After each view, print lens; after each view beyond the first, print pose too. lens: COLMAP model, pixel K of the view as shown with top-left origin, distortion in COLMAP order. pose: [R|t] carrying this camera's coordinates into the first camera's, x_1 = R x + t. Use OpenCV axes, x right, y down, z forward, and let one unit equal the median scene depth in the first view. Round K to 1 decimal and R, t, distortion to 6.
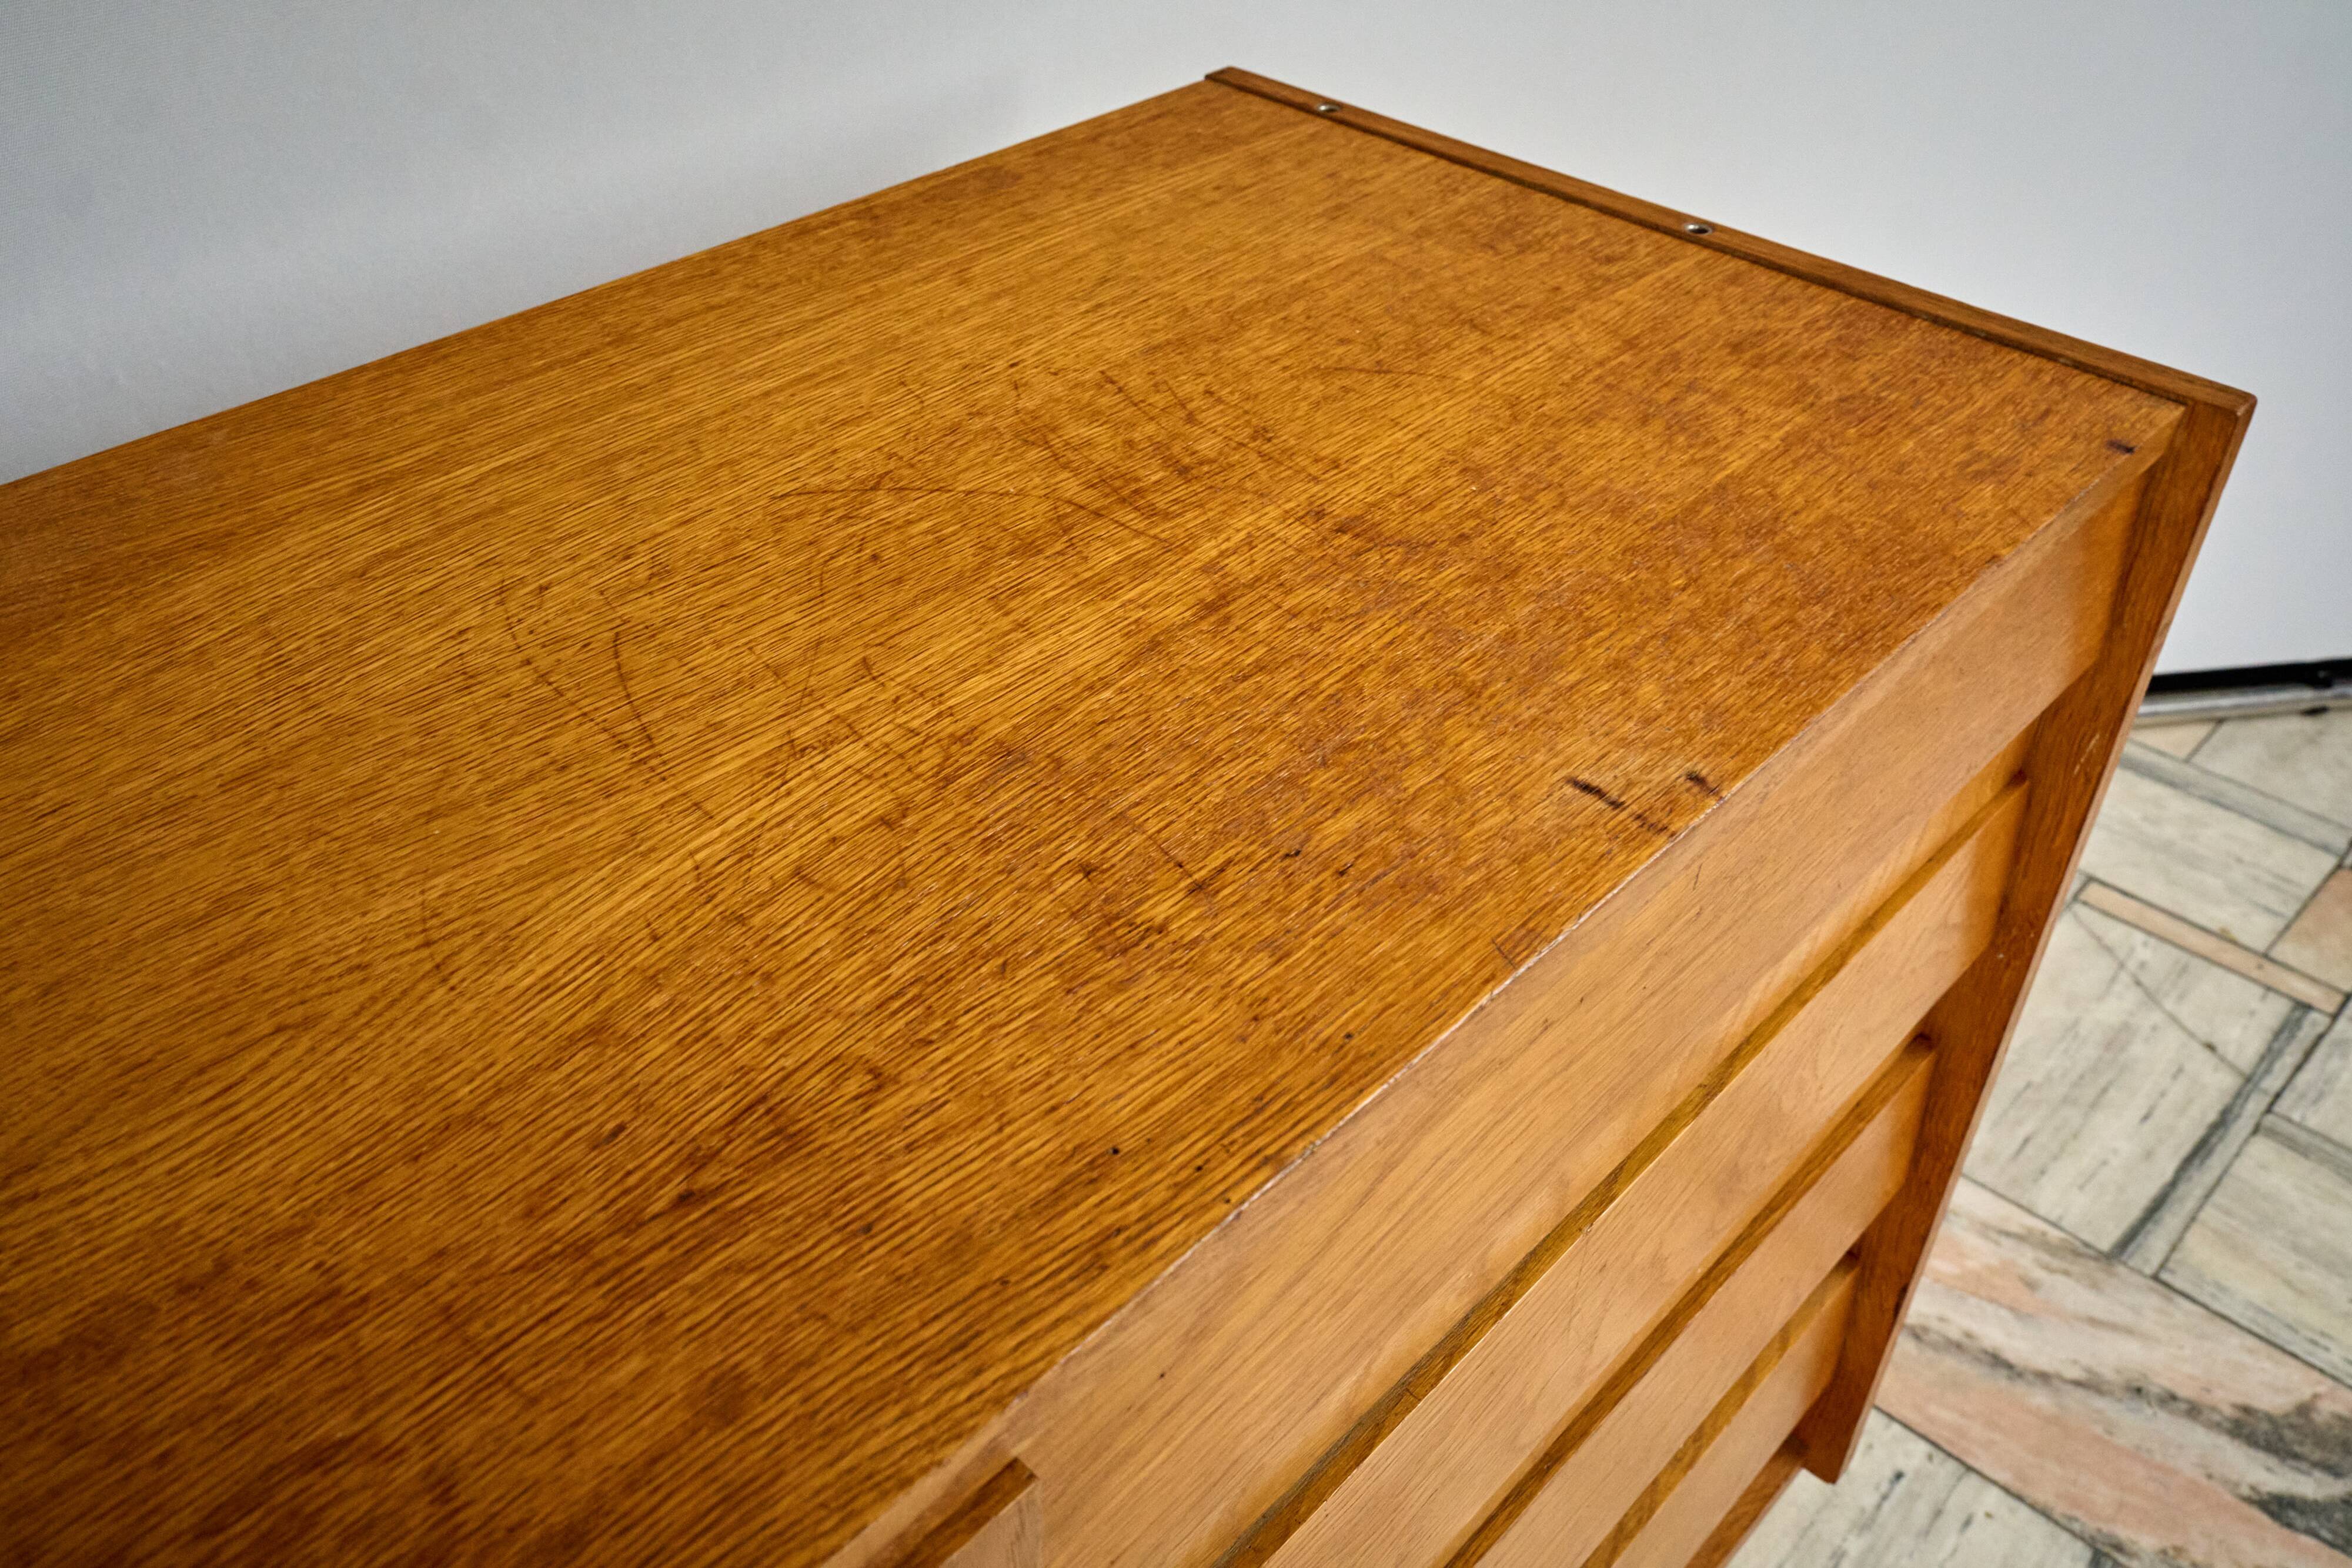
lens RADIAL K [[2044.7, 0, 1164.5], [0, 2044.7, 828.9], [0, 0, 1]] dist [0.059079, -0.035650]
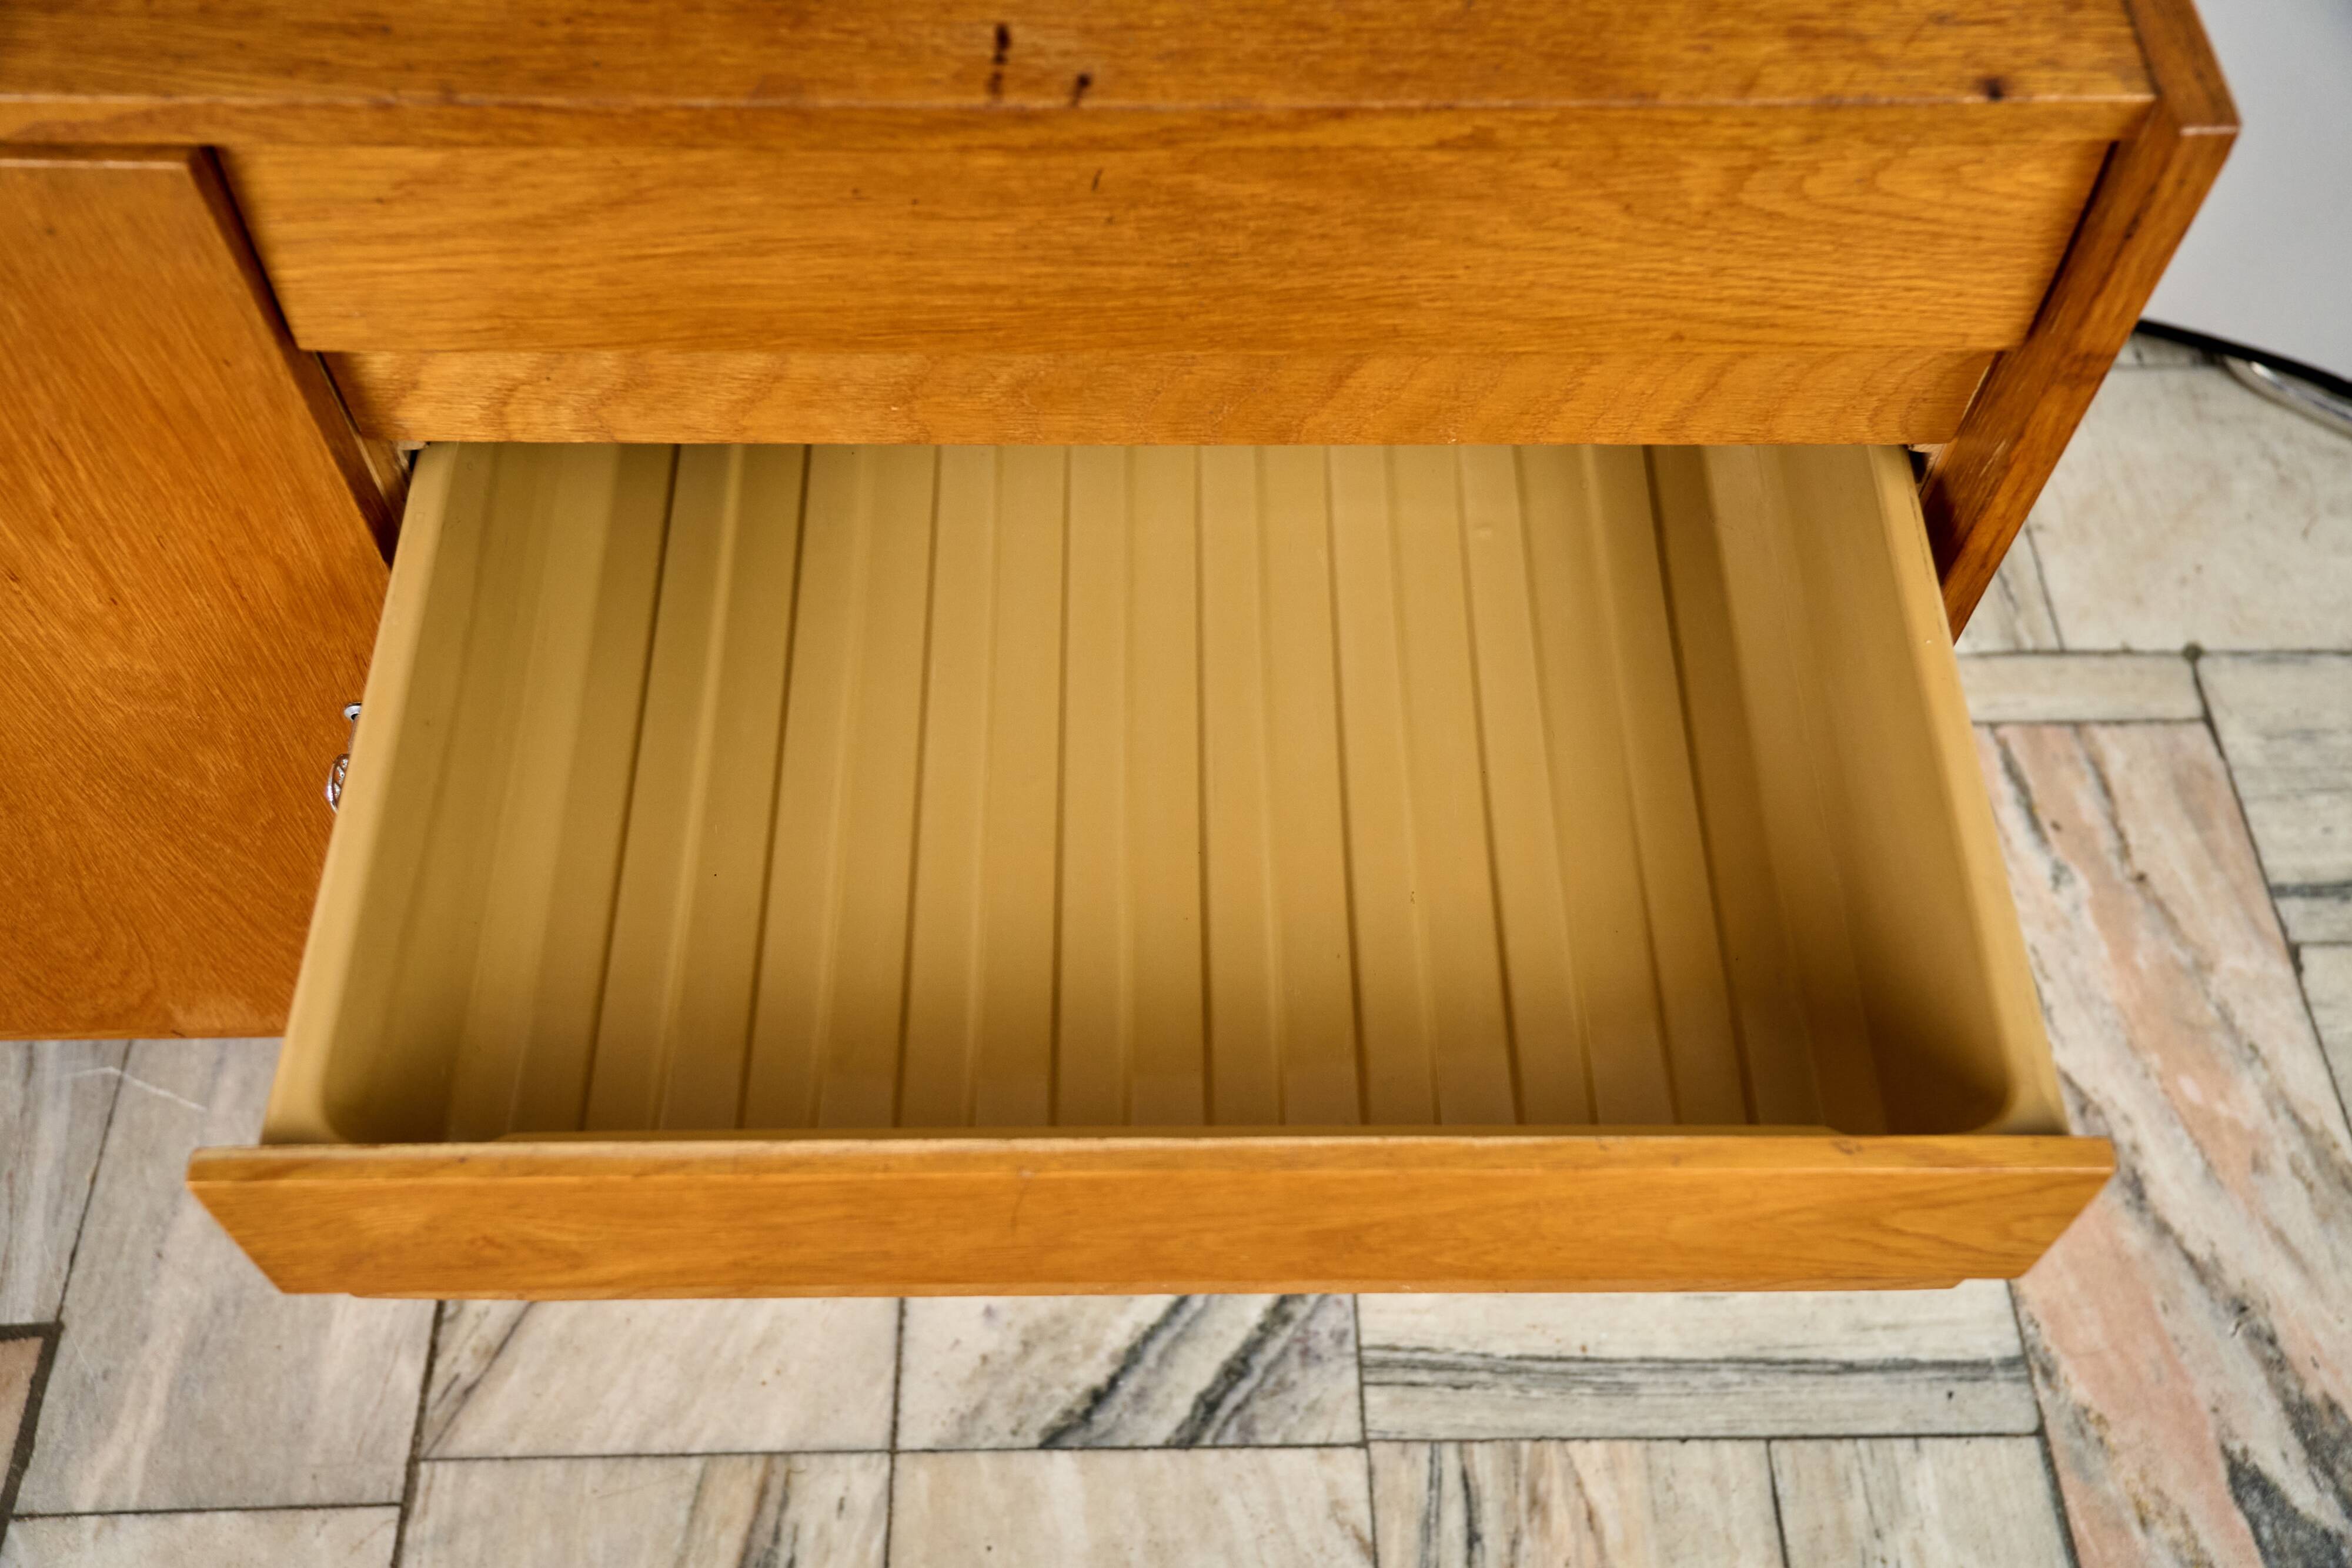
lens RADIAL K [[2044.7, 0, 1163.7], [0, 2044.7, 781.9], [0, 0, 1]] dist [0.059079, -0.035650]
pose [[0.685521, 0.611907, -0.394502, 0.384587], [-0.448440, 0.781753, 0.433318, -0.091819], [0.573553, -0.120138, 0.810311, 0.034699]]
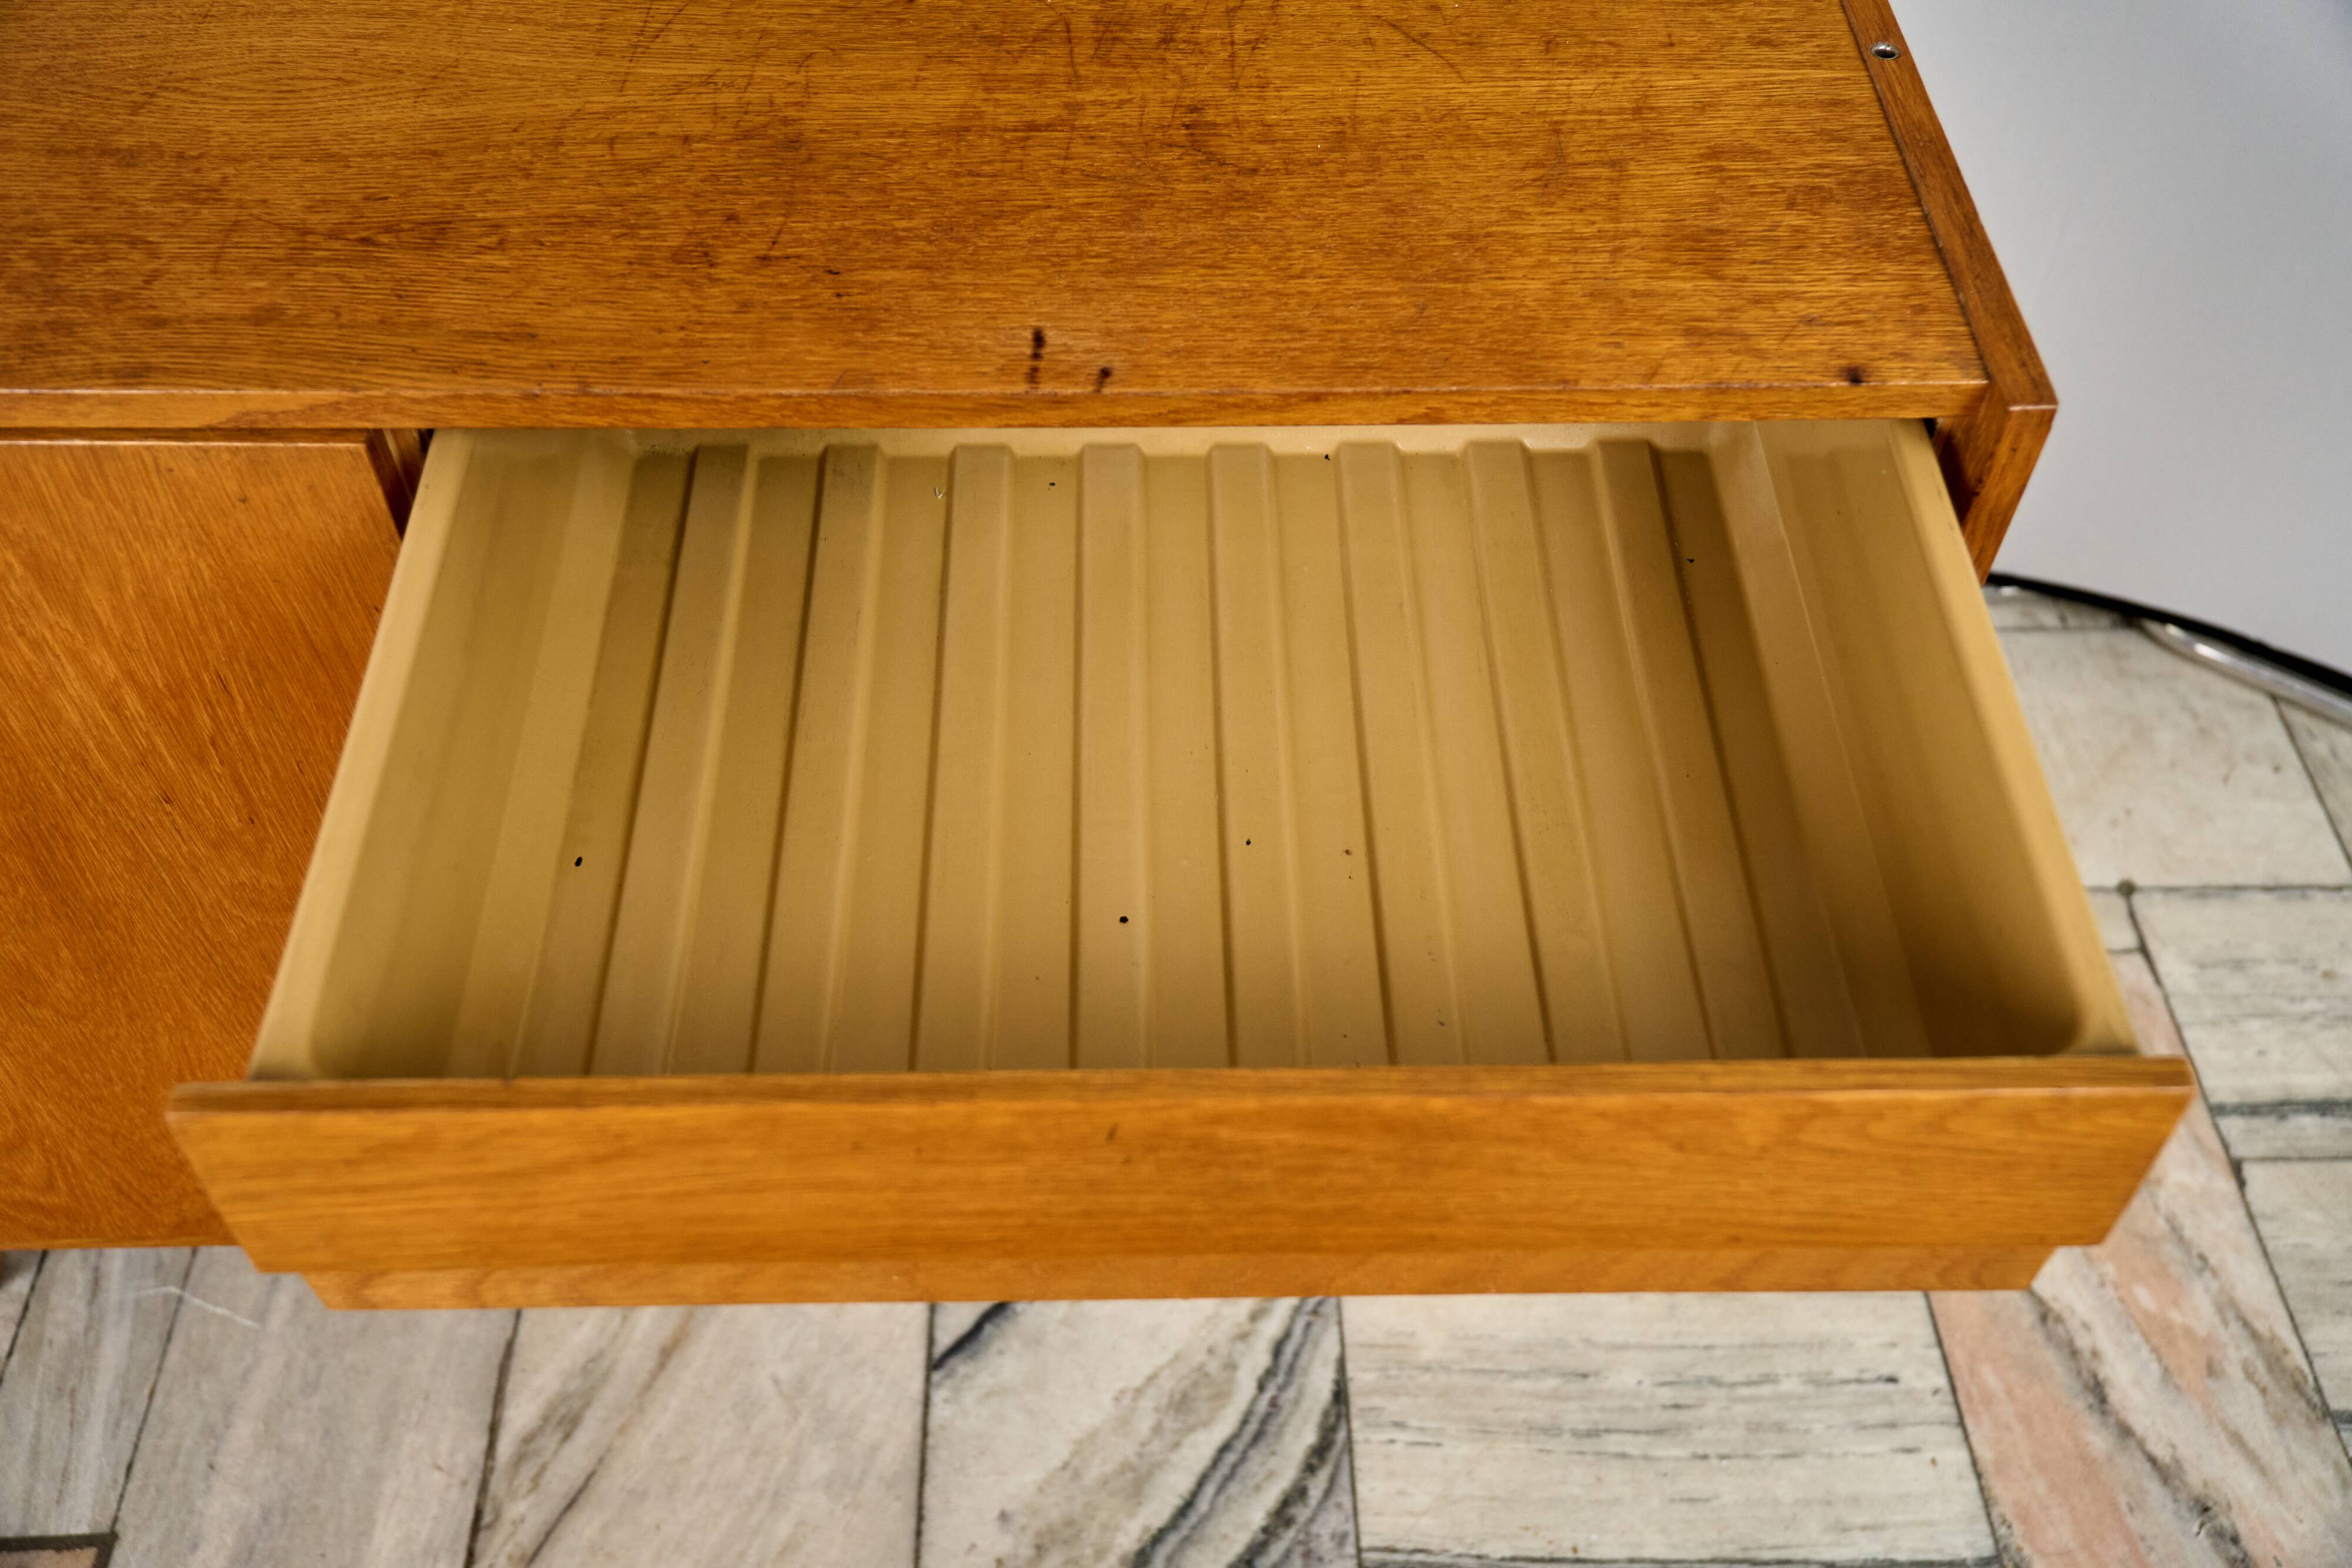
lens RADIAL K [[2038.8, 0, 1160.6], [0, 2038.8, 815.9], [0, 0, 1]] dist [0.070092, -0.043778]
pose [[0.689029, 0.556387, -0.464406, 0.428700], [-0.443935, 0.830529, 0.336367, -0.100205], [0.572853, -0.025601, 0.819259, -0.031239]]
